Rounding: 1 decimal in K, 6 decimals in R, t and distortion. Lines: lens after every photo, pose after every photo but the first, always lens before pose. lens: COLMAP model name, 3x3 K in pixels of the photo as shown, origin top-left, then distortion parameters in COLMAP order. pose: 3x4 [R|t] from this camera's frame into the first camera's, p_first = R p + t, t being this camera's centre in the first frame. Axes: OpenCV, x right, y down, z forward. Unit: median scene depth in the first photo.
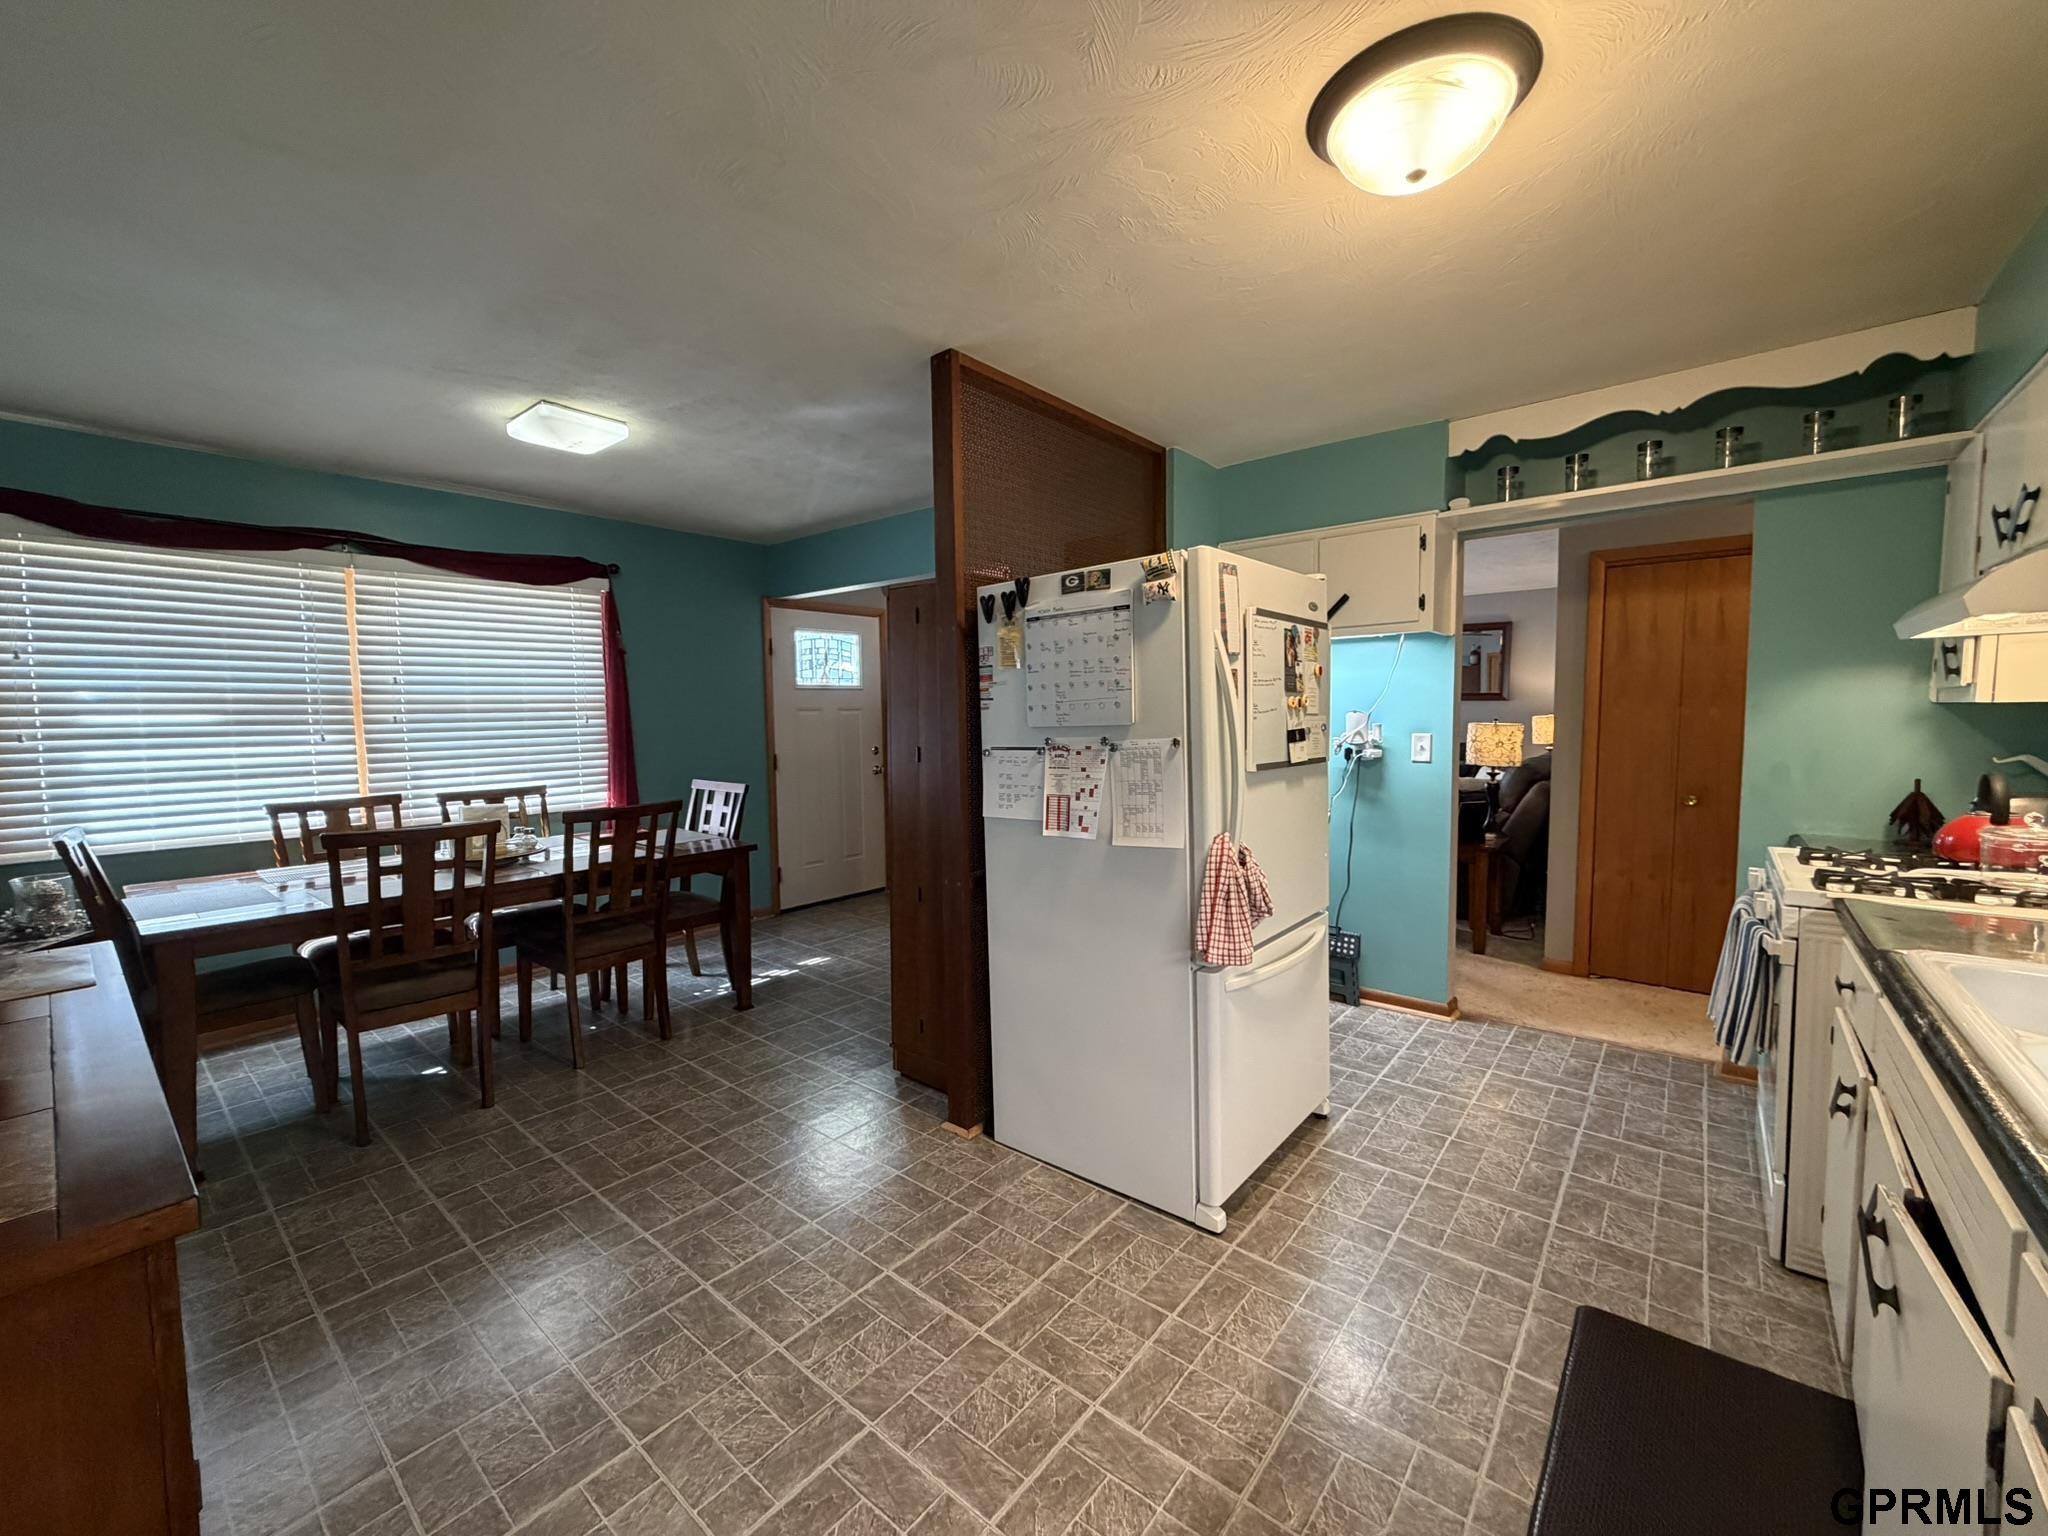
lens RADIAL K [[815.8, 0, 1018.8], [0, 815.8, 768.6], [0, 0, 1]] dist [-0.000277, 0.000000]
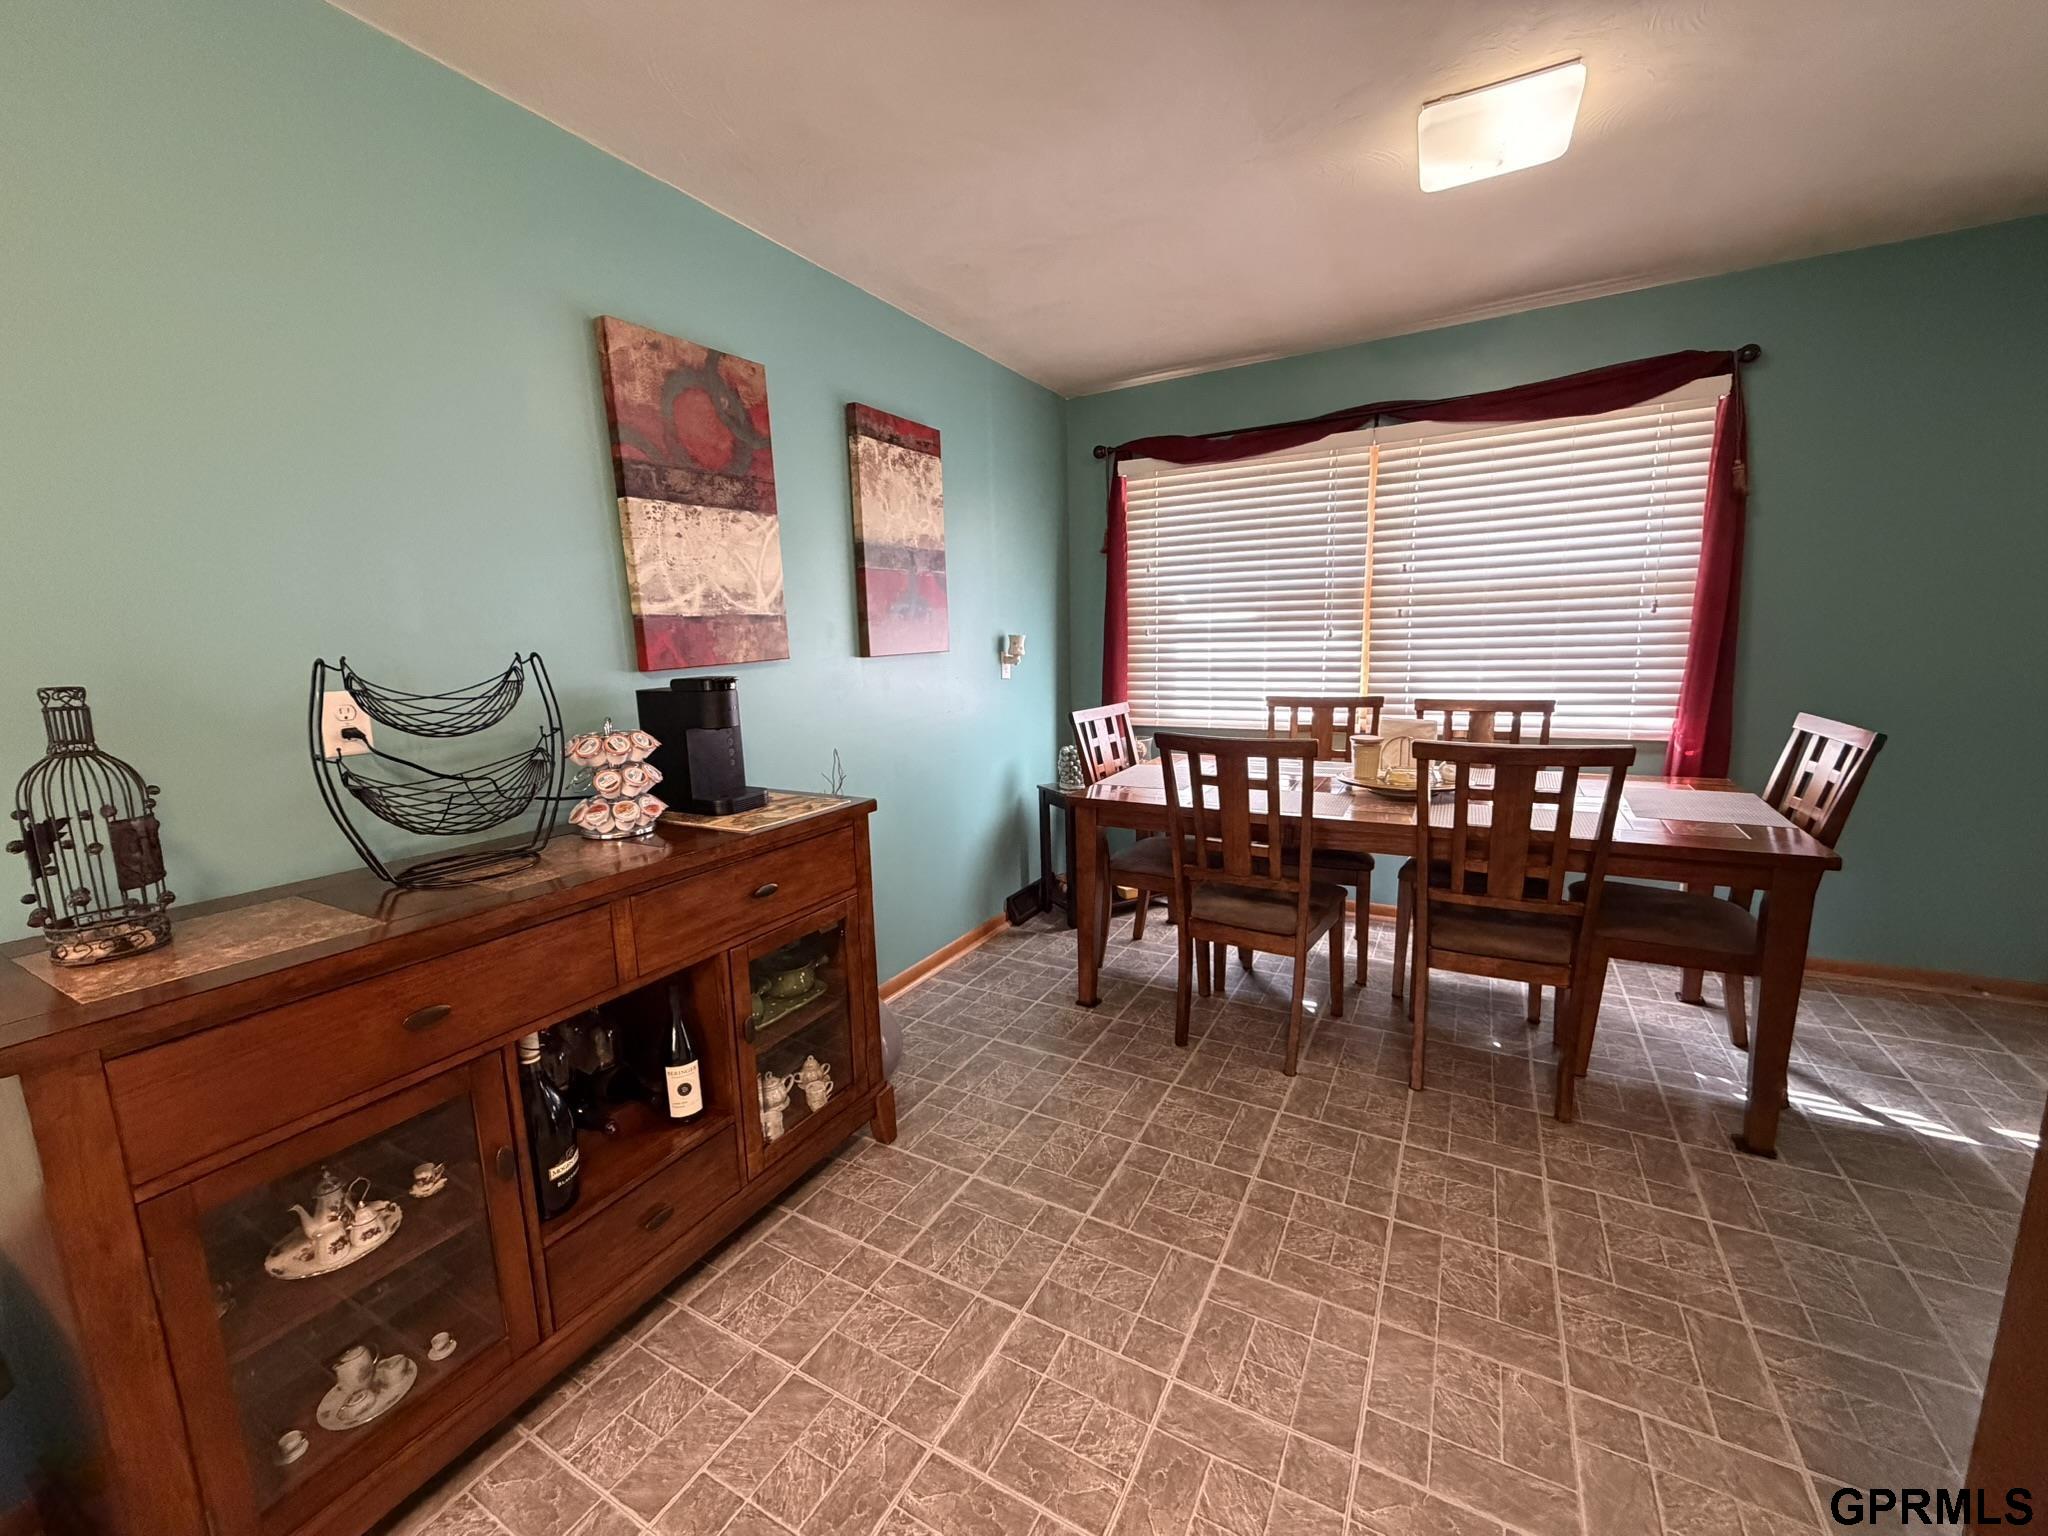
lens RADIAL K [[815.8, 0, 1018.8], [0, 815.8, 768.6], [0, 0, 1]] dist [-0.000277, 0.000000]
pose [[0.185017, 0.165985, -0.968616, 0.059828], [-0.042163, 0.986066, 0.160922, -0.021093], [0.981830, 0.011067, 0.189437, 0.493588]]
